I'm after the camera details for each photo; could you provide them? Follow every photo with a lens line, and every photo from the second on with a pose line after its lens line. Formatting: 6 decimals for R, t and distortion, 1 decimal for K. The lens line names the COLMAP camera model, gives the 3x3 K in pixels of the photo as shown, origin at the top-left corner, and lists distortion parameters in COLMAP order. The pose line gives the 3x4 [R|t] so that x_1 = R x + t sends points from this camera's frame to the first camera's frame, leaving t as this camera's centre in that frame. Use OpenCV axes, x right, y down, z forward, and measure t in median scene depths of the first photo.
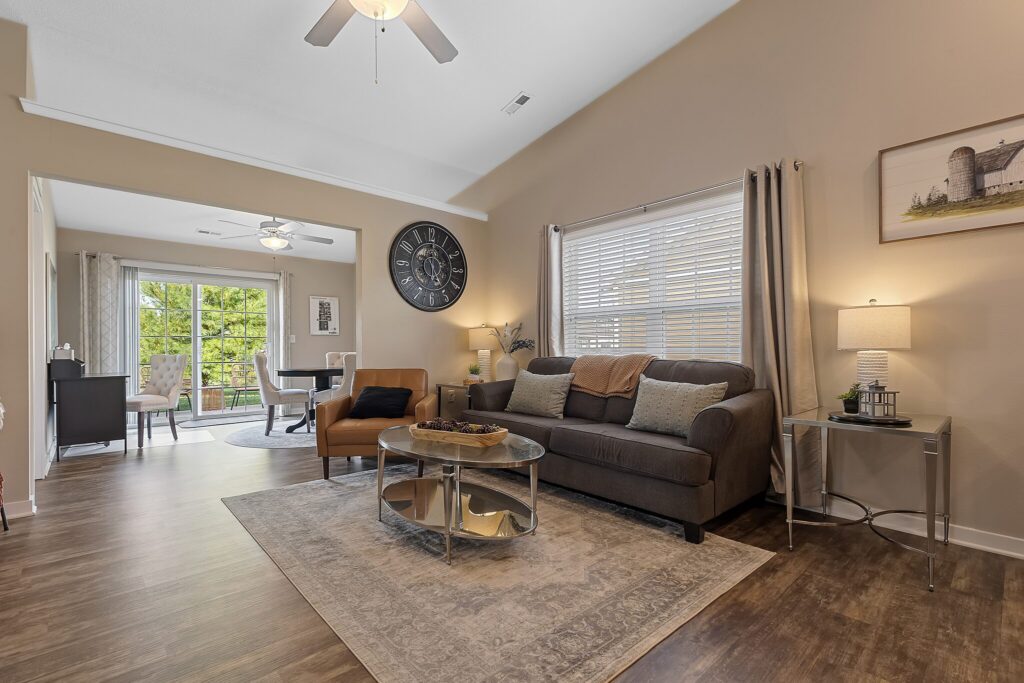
lens RADIAL K [[468.7, 0, 505.8], [0, 468.7, 347.5], [0, 0, 1]] dist [0.005280, 0.000036]
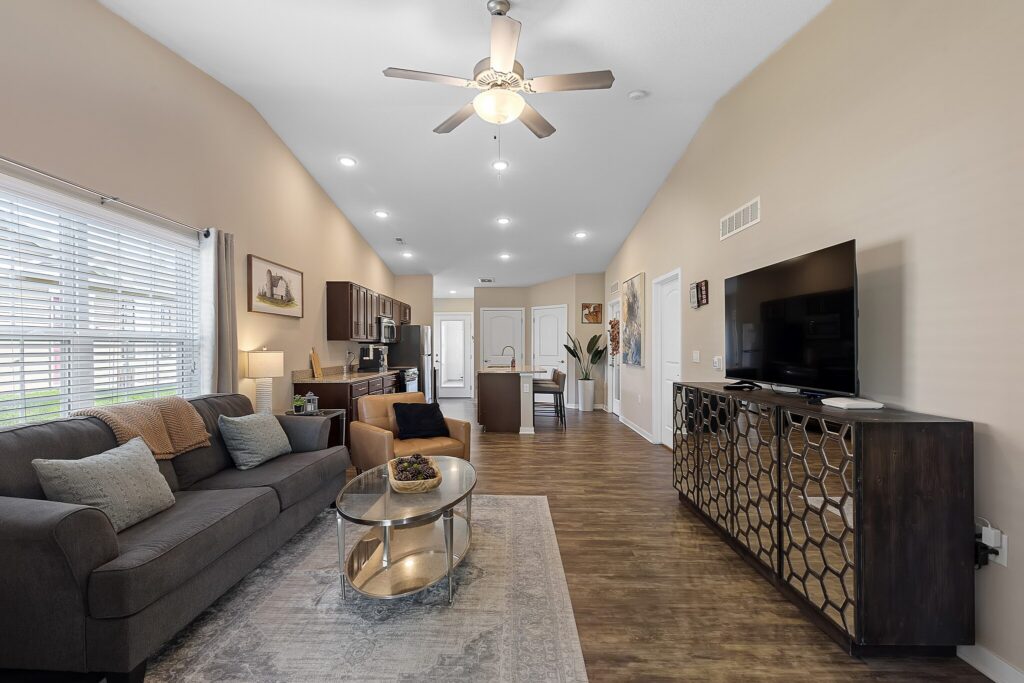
lens RADIAL K [[468.7, 0, 505.8], [0, 468.7, 347.5], [0, 0, 1]] dist [0.005280, 0.000036]
pose [[-0.739278, -0.000253, 0.673400, -0.868355], [-0.001097, 0.999999, -0.000829, -0.088905], [-0.673400, -0.001352, -0.739277, 1.475432]]
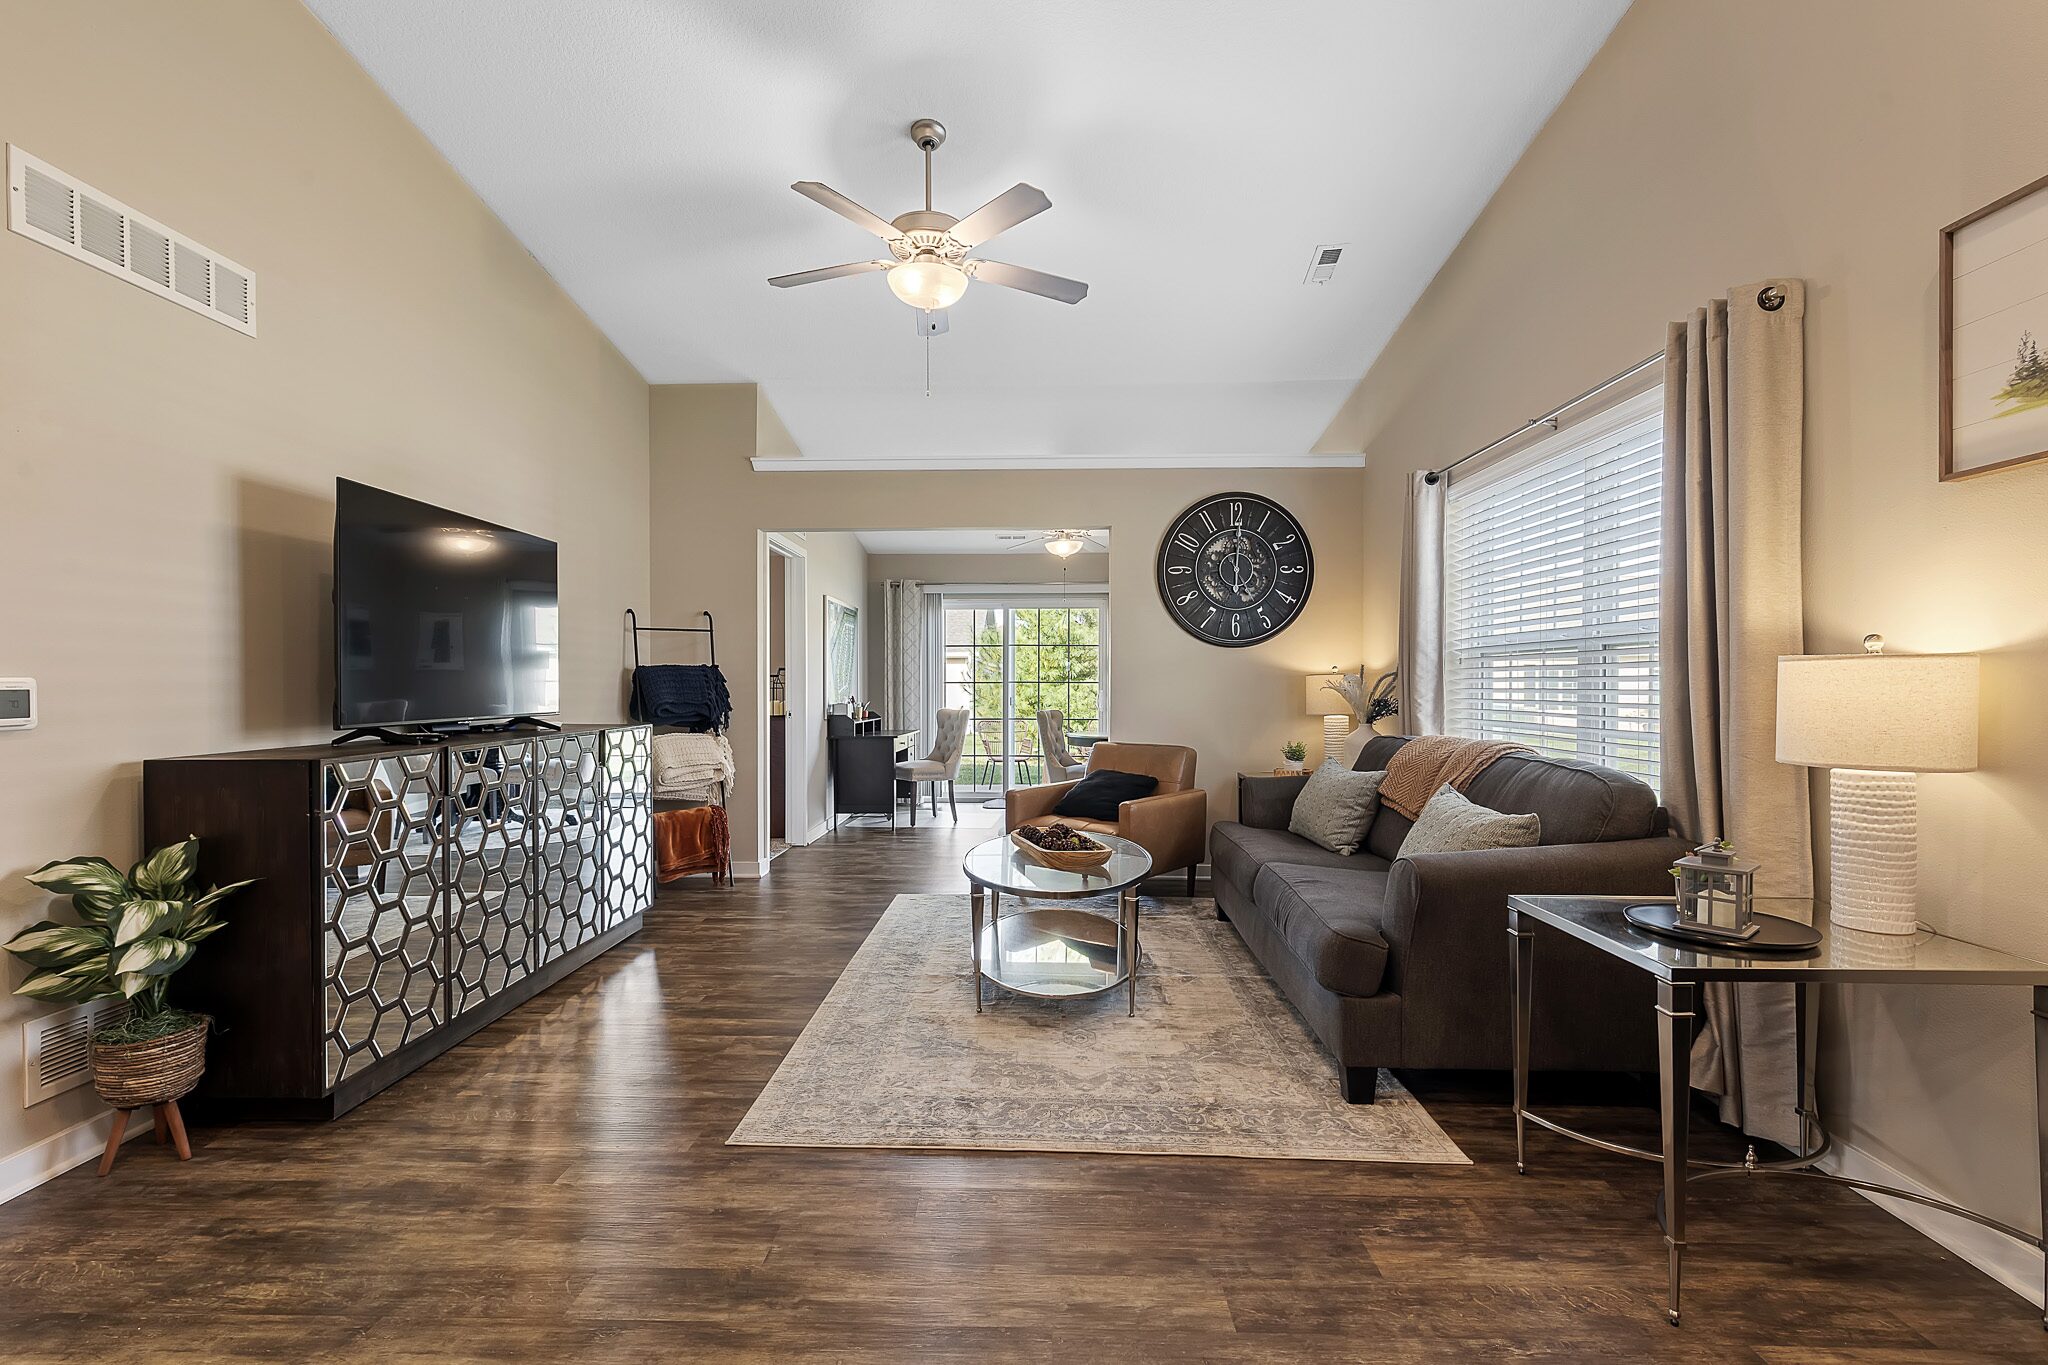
lens RADIAL K [[924.8, 0, 993.4], [0, 924.8, 688.8], [0, 0, 1]] dist [-0.000831, 0.000257]
pose [[0.713654, 0.005329, -0.700478, 0.709715], [0.001219, 0.999960, 0.008849, -0.058650], [0.700497, -0.007169, 0.713619, -0.041251]]
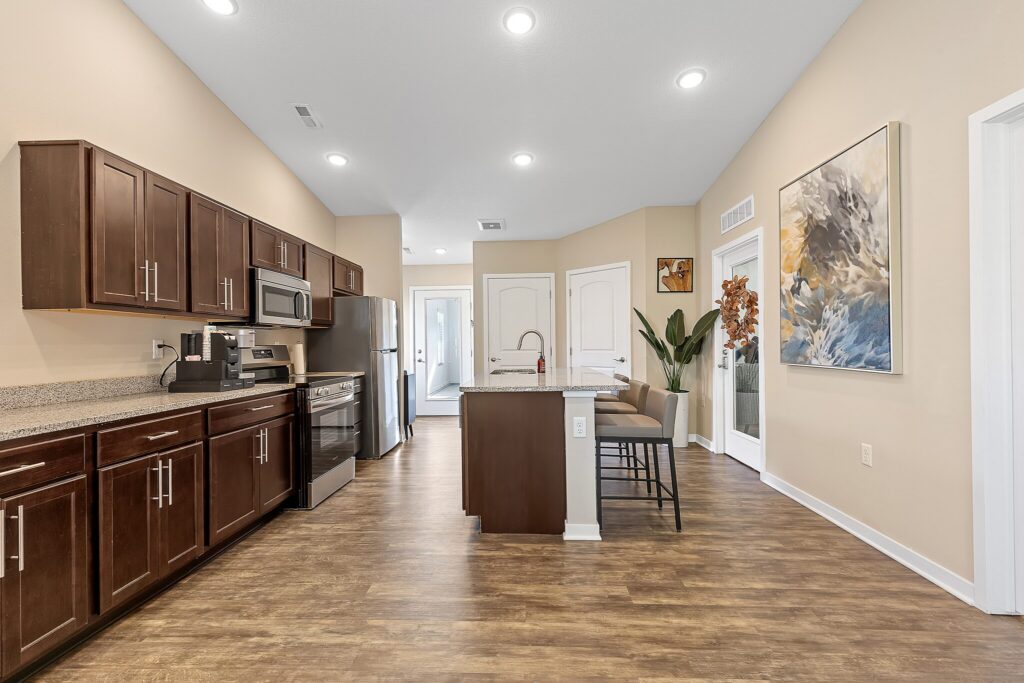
lens RADIAL K [[462.7, 0, 507.1], [0, 462.7, 340.8], [0, 0, 1]] dist [0.003124, -0.000282]
pose [[-0.717659, 0.013003, 0.696273, 0.085050], [0.009102, 0.999915, -0.009291, -0.057264], [-0.696335, -0.000330, -0.717717, 0.450262]]
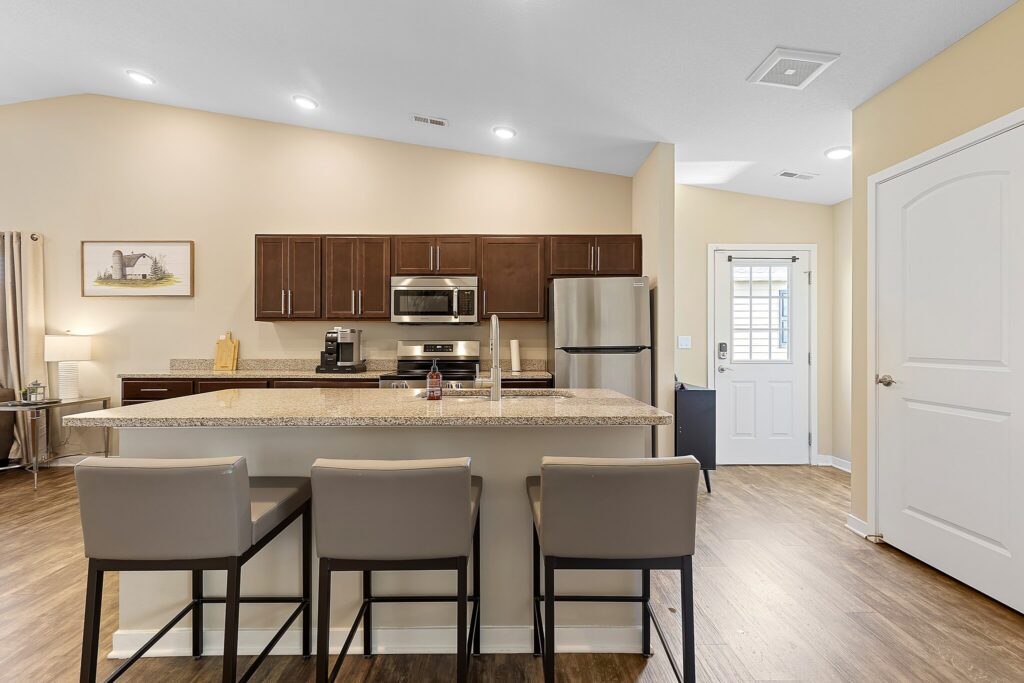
lens RADIAL K [[474.2, 0, 512.0], [0, 474.2, 341.5], [0, 0, 1]] dist [-0.000400, -0.001041]
pose [[0.662085, -0.000414, 0.749429, 0.501831], [-0.002617, 0.999992, 0.002865, -0.065245], [-0.749424, -0.003858, 0.662079, -1.149424]]
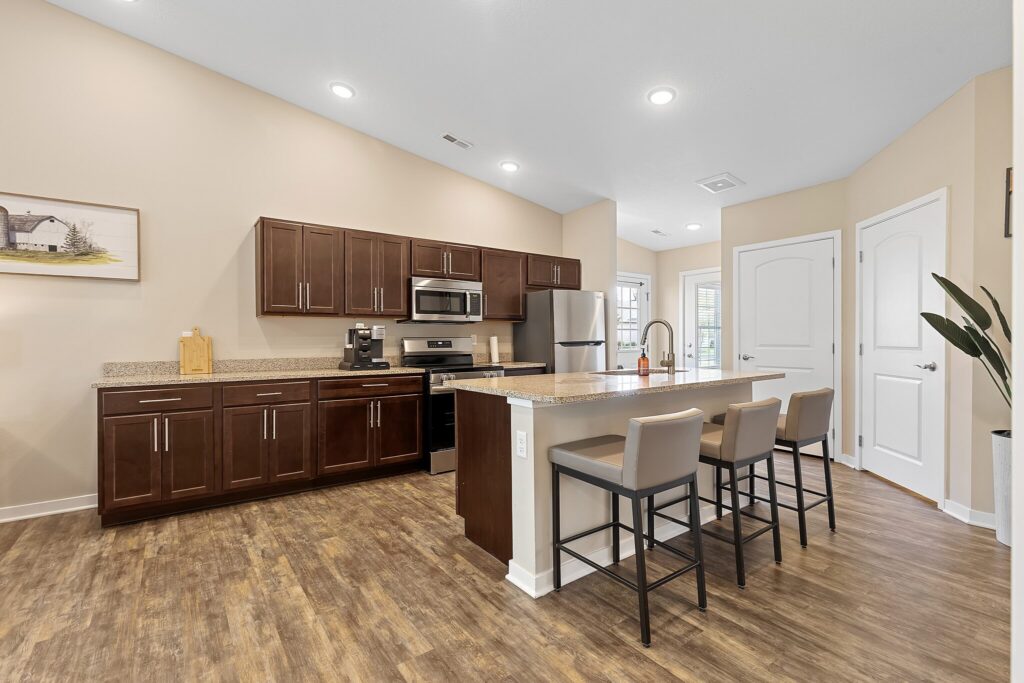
lens RADIAL K [[462.7, 0, 507.1], [0, 462.7, 340.8], [0, 0, 1]] dist [0.003124, -0.000282]
pose [[0.100750, -0.004153, 0.994903, -0.101833], [0.001406, 0.999991, 0.004032, -0.057407], [-0.994911, 0.000992, 0.100755, -0.389350]]
